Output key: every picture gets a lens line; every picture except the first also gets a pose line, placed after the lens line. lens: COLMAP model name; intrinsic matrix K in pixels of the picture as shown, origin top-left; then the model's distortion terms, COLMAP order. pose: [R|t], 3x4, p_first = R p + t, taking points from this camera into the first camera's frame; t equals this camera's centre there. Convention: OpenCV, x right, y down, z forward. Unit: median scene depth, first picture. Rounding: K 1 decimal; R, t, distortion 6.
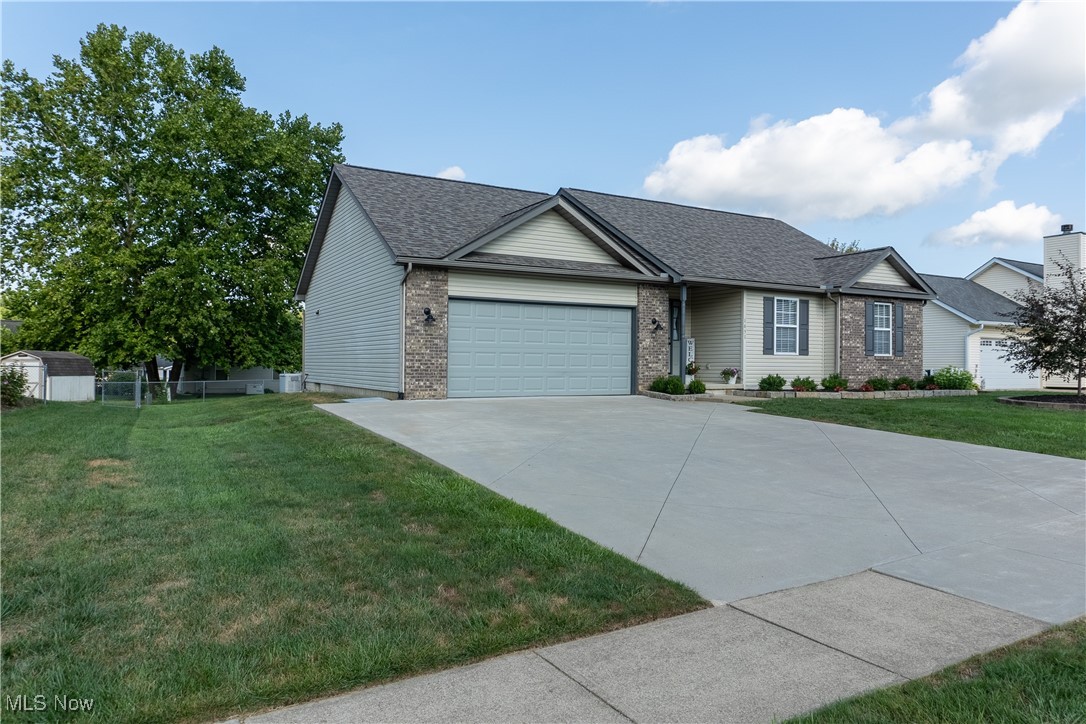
lens RADIAL K [[744.0, 0, 543.6], [0, 744.0, 362.2], [0, 0, 1]] dist [-0.006015, -0.001874]
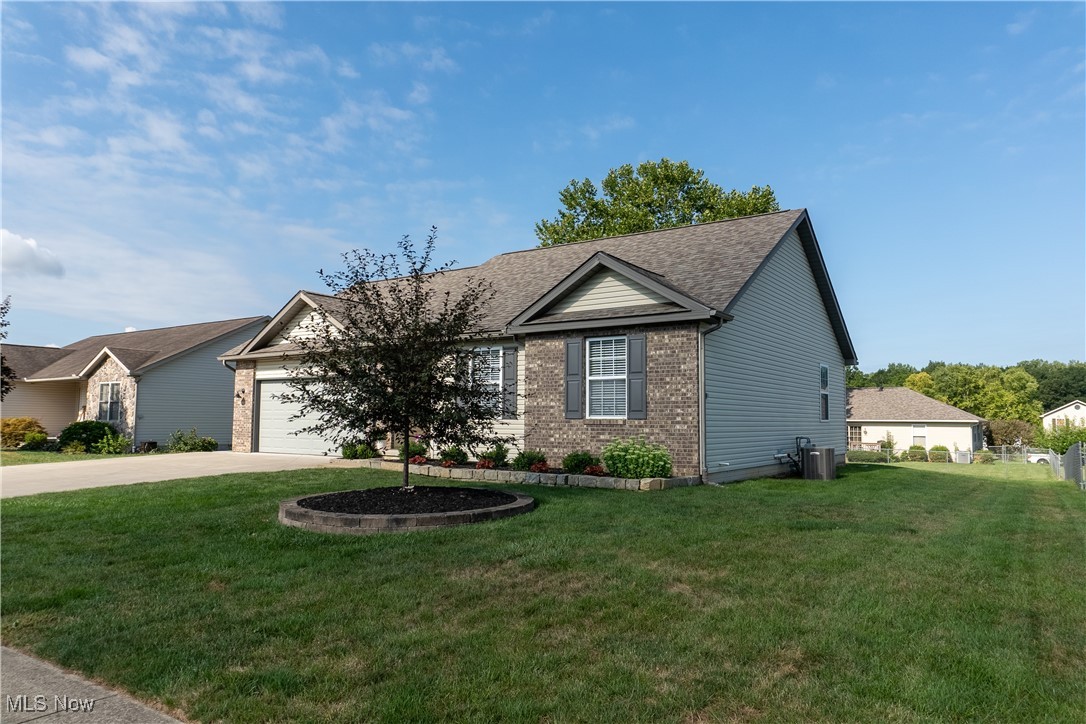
lens RADIAL K [[744.0, 0, 542.7], [0, 744.0, 360.3], [0, 0, 1]] dist [-0.006015, -0.001874]
pose [[0.450217, -0.076875, -0.889604, 0.988097], [-0.005157, 0.996046, -0.088684, -0.001600], [0.892905, 0.044515, 0.448040, 0.645848]]
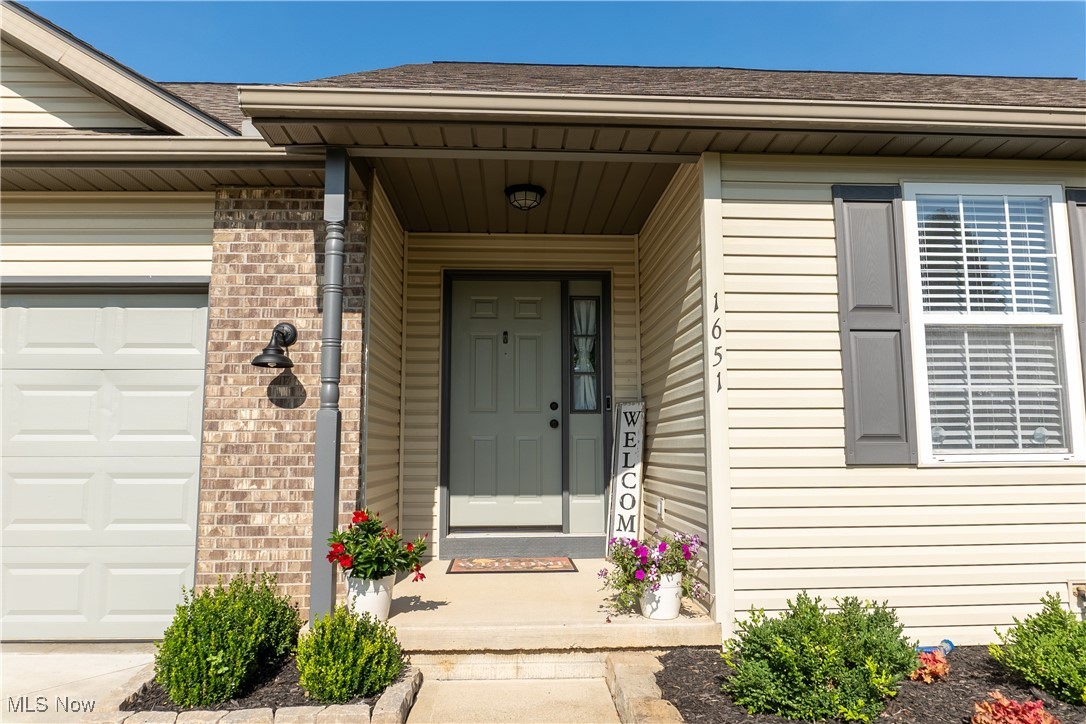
lens RADIAL K [[744.0, 0, 544.3], [0, 744.0, 364.3], [0, 0, 1]] dist [-0.006015, -0.001874]
pose [[0.893367, -0.065124, -0.444584, 0.320302], [0.014267, 0.993053, -0.116796, -0.015383], [0.449102, 0.097999, 0.888090, 0.799022]]
